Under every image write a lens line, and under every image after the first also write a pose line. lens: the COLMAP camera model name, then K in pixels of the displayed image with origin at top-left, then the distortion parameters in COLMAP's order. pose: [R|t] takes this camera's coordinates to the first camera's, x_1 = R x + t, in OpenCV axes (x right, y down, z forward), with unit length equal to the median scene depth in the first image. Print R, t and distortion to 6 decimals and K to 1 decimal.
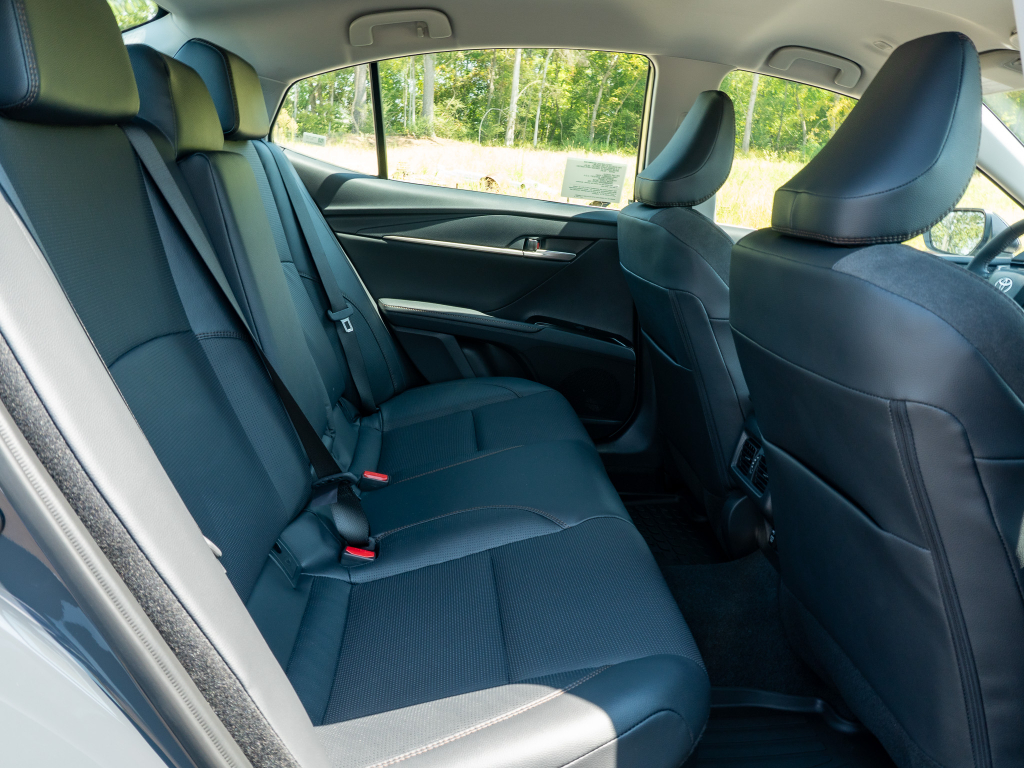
lens RADIAL K [[813.0, 0, 528.7], [0, 813.0, 376.4], [0, 0, 1]] dist [-0.017457, 0.003953]
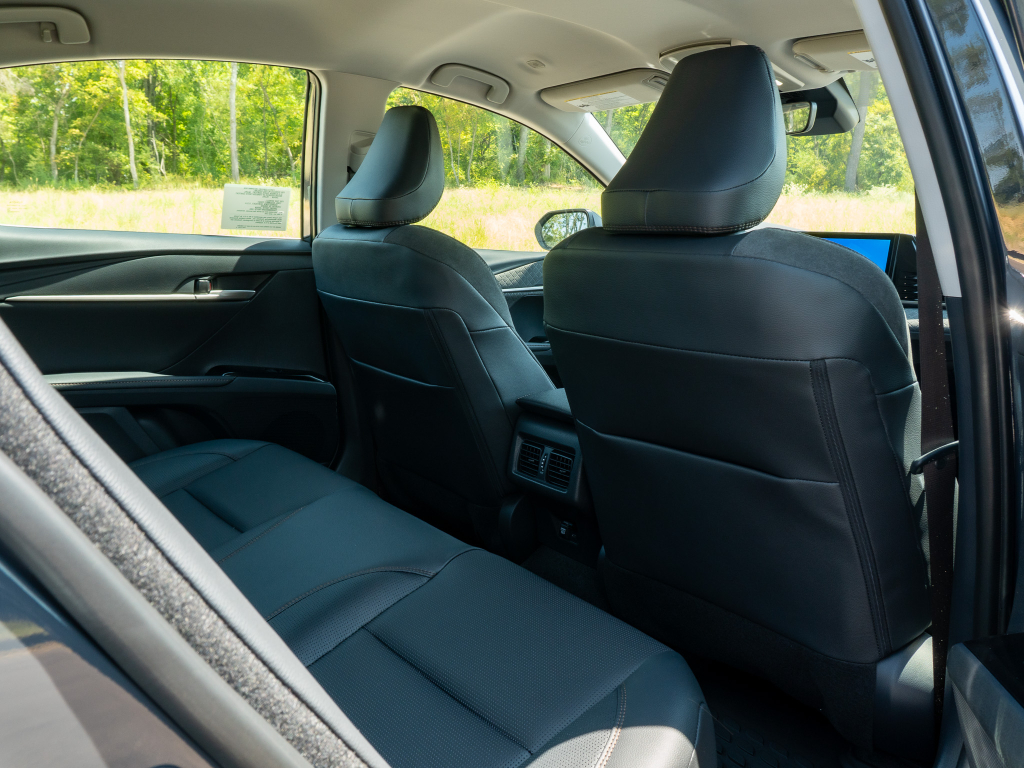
lens RADIAL K [[813.0, 0, 510.7], [0, 813.0, 379.6], [0, 0, 1]] dist [-0.017457, 0.003953]
pose [[0.826590, -0.181549, 0.532718, -0.201969], [0.196801, 0.980025, 0.028623, -0.023790], [-0.527274, 0.081180, 0.845808, 0.100779]]
